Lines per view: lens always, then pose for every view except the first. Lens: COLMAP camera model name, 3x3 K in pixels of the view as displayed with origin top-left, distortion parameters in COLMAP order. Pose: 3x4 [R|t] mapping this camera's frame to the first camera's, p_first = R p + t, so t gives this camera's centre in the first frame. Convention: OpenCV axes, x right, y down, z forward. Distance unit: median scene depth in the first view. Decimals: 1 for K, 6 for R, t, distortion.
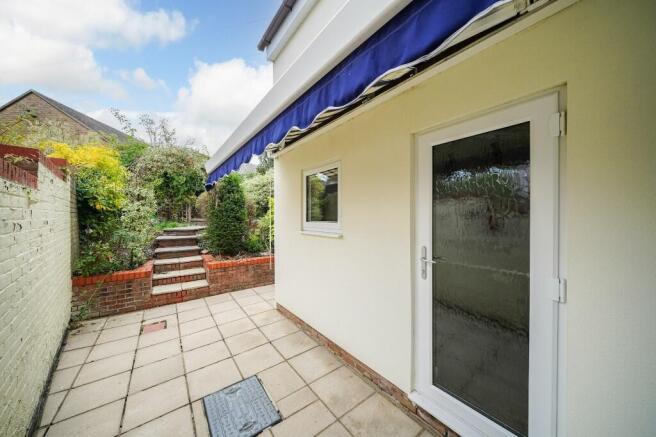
lens RADIAL K [[225.4, 0, 328.3], [0, 225.4, 217.2], [0, 0, 1]] dist [-0.000758, -0.000011]
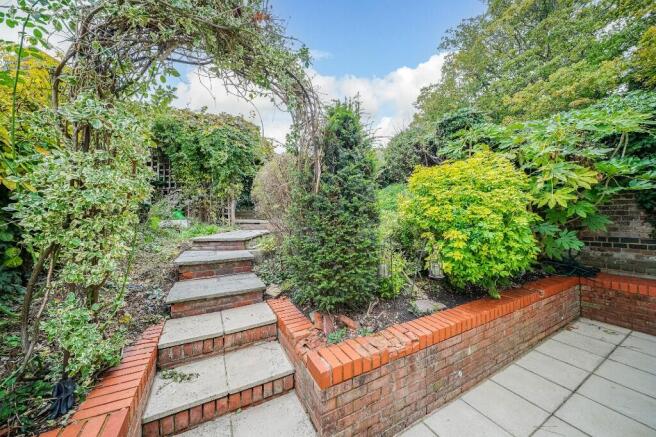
lens RADIAL K [[225.4, 0, 327.3], [0, 225.4, 218.3], [0, 0, 1]] dist [-0.000758, -0.000011]
pose [[0.991939, -0.005752, -0.126582, -0.338322], [0.005591, 0.999983, -0.001627, 0.007301], [0.126589, 0.000907, 0.991955, 0.497568]]
